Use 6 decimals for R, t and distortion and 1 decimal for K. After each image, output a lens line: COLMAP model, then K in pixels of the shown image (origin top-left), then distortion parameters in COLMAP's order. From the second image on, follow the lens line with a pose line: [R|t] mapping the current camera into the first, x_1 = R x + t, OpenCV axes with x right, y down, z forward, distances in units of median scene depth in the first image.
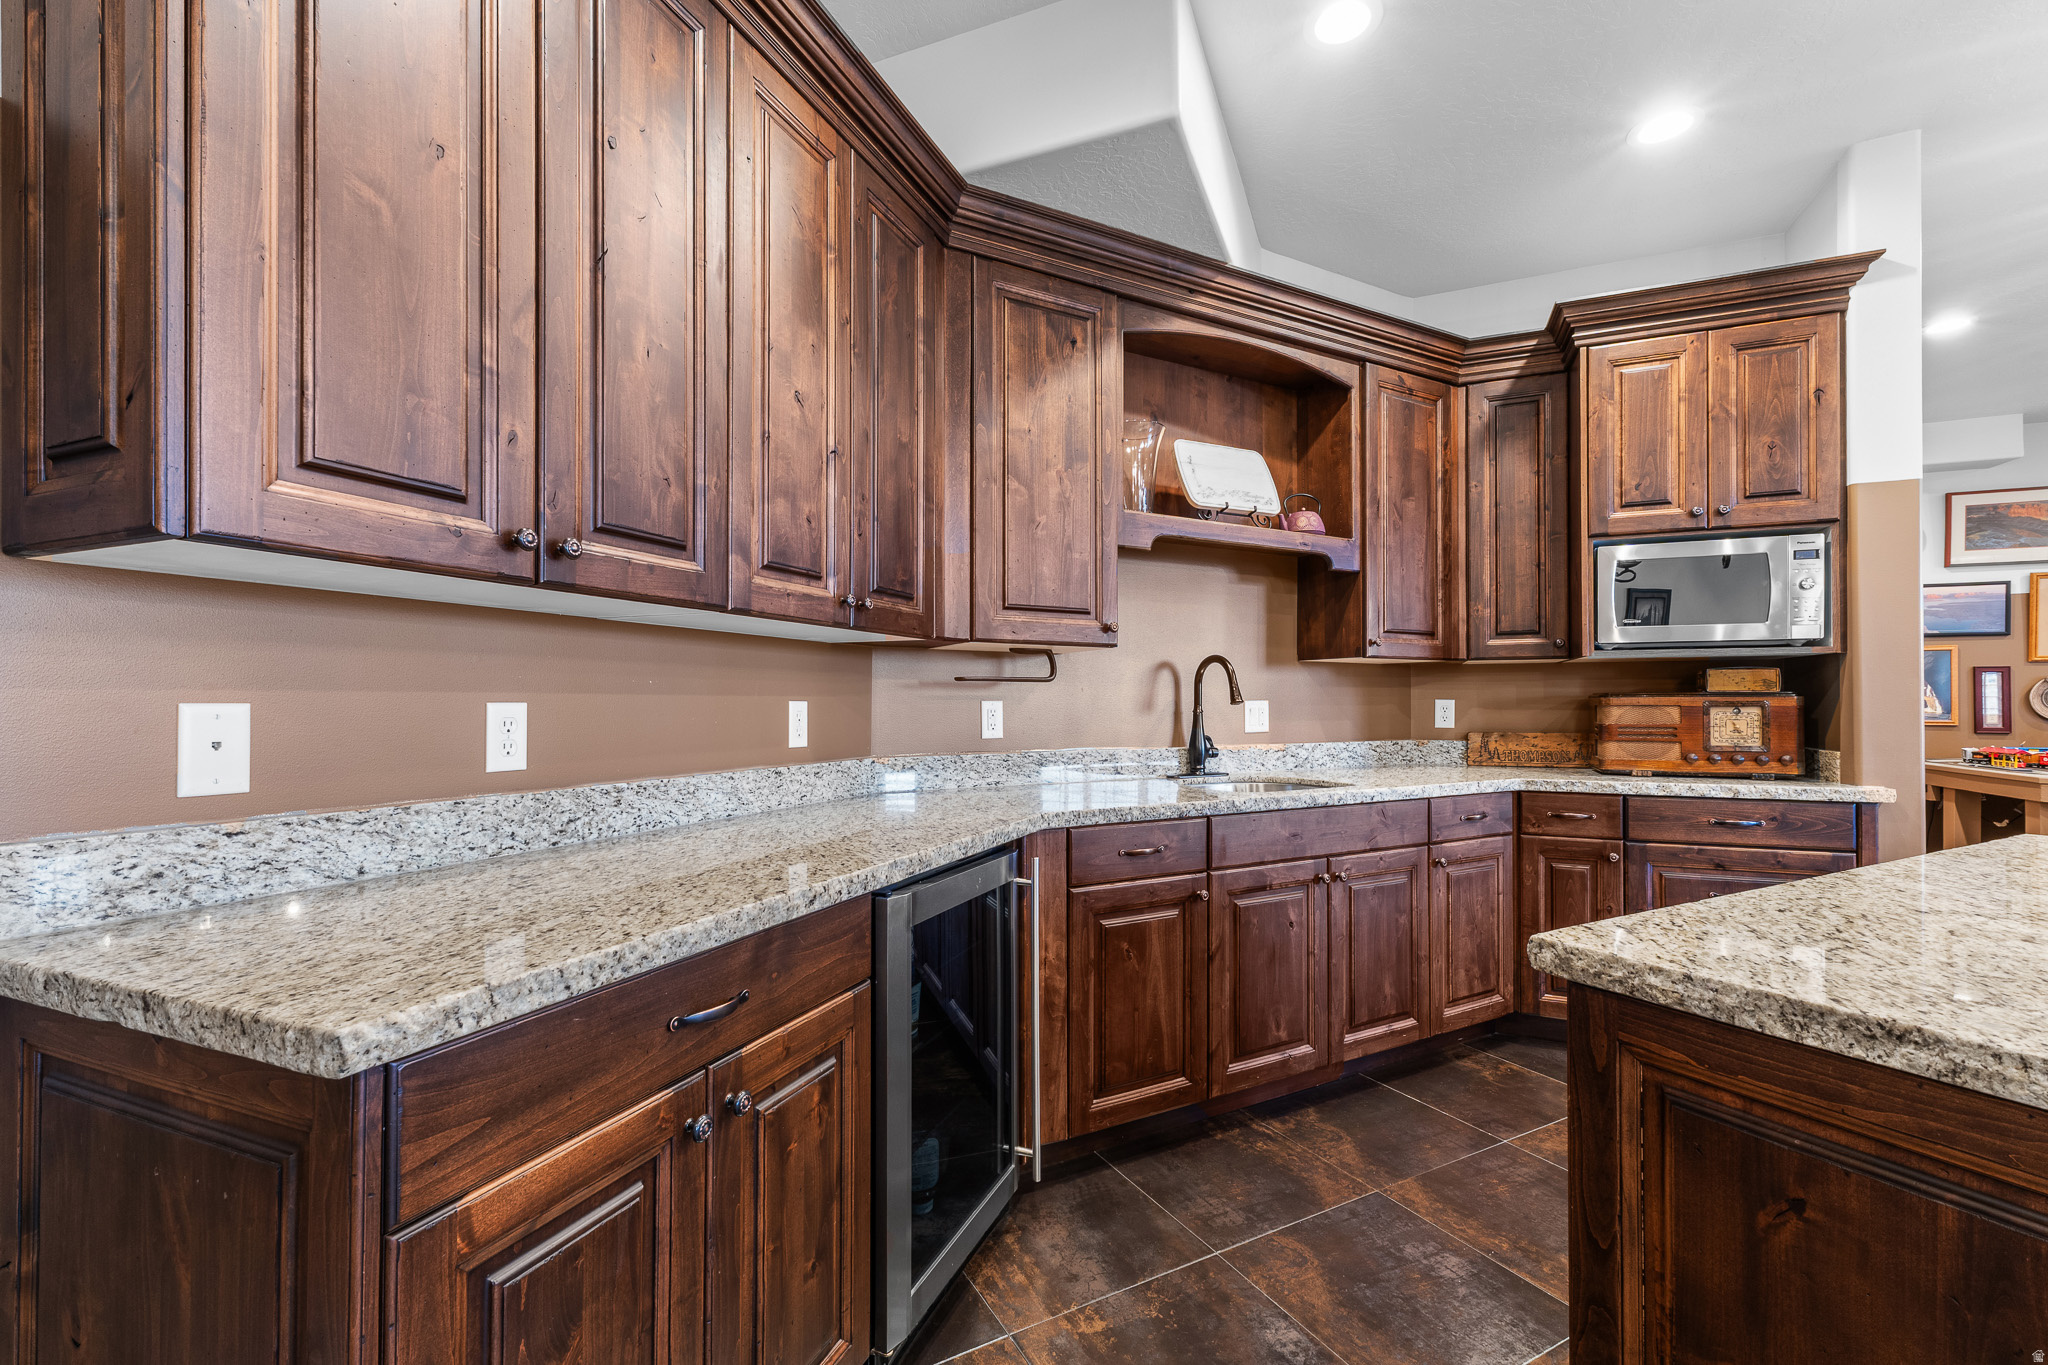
lens RADIAL K [[859.5, 0, 1015.3], [0, 859.5, 697.6], [0, 0, 1]] dist [0.000509, 0.000110]
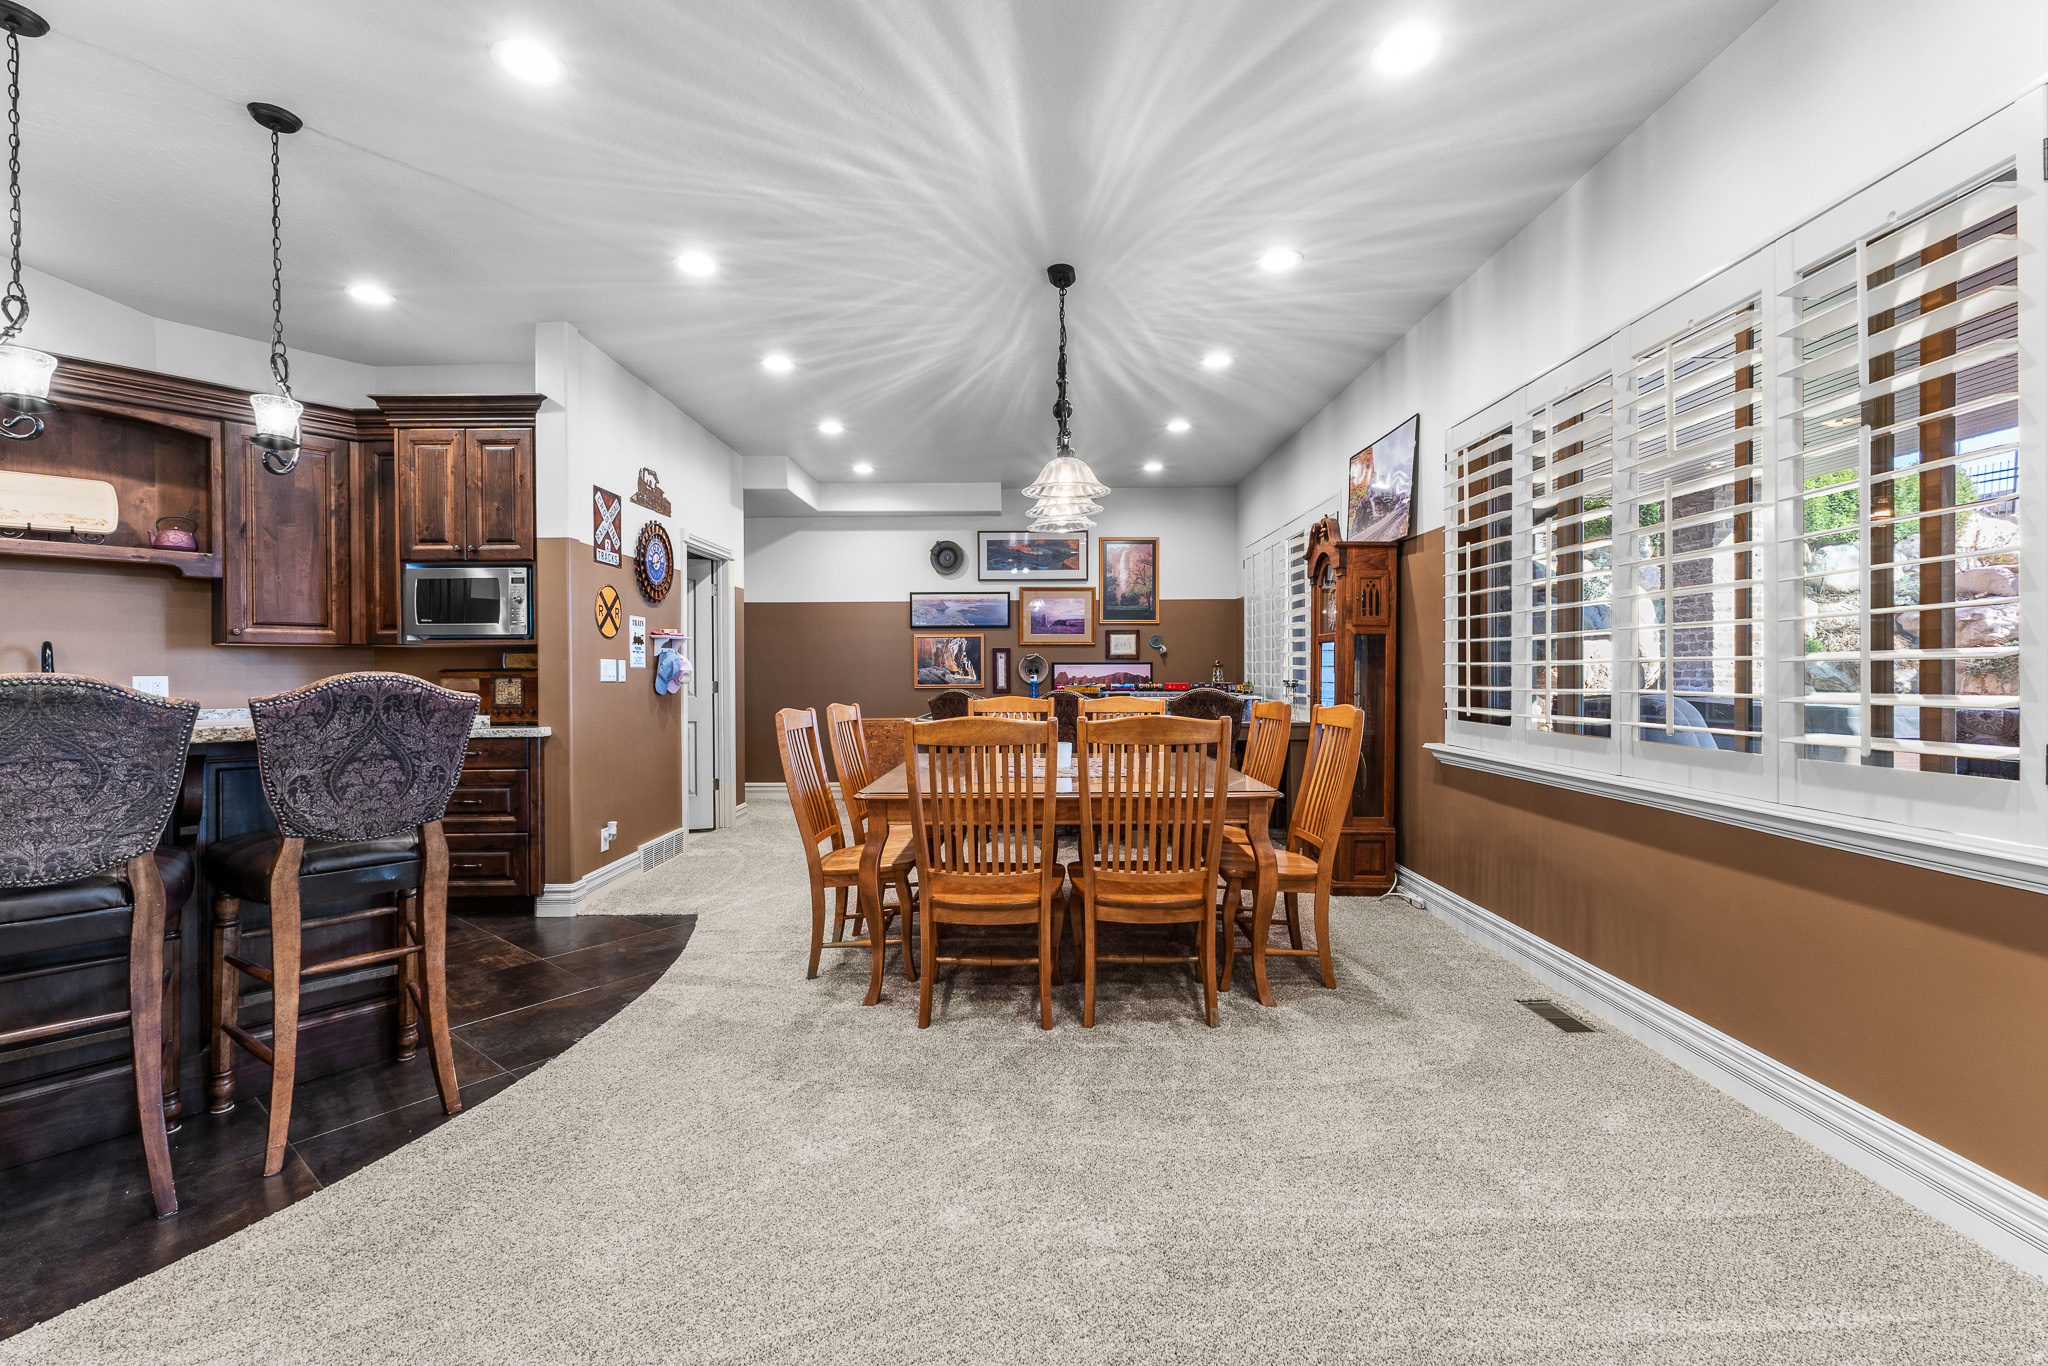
lens RADIAL K [[862.9, 0, 1024.0], [0, 862.9, 683.0], [0, 0, 1]] dist [0.002132, 0.000249]
pose [[0.926016, -0.007955, 0.377401, 1.128834], [0.000453, 0.999801, 0.019961, -0.011046], [-0.377484, -0.018313, 0.925835, -0.770711]]
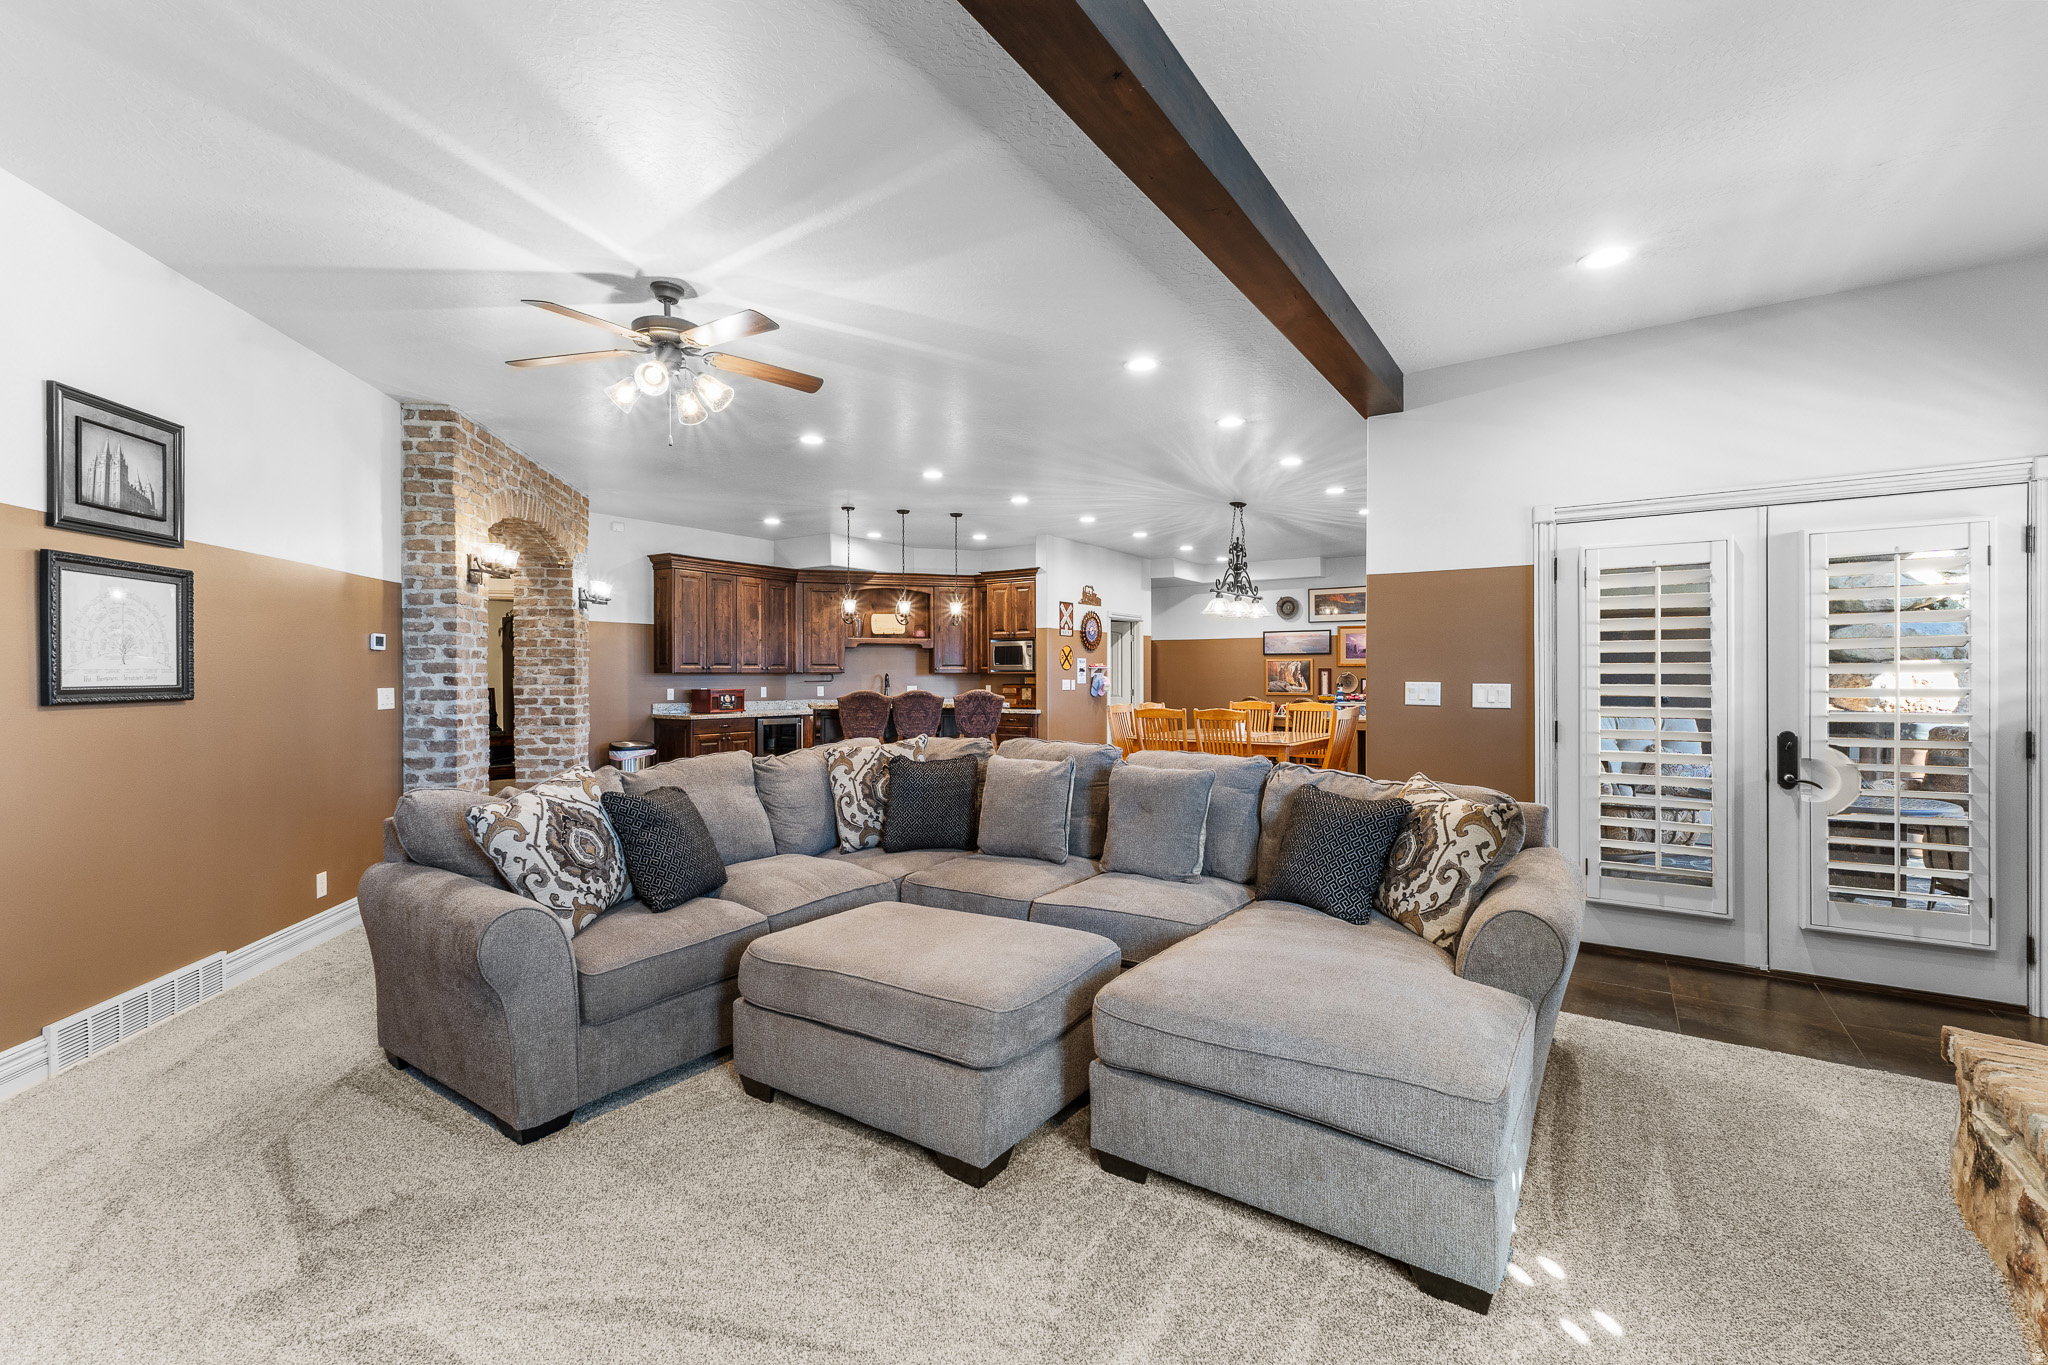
lens RADIAL K [[877.0, 0, 1024.0], [0, 877.0, 682.5], [0, 0, 1]] dist [-0.001551, -0.000537]
pose [[0.976666, 0.001607, -0.214759, 1.623955], [0.001887, 0.999869, 0.016064, -0.070984], [0.214757, -0.016095, 0.976535, -2.514898]]
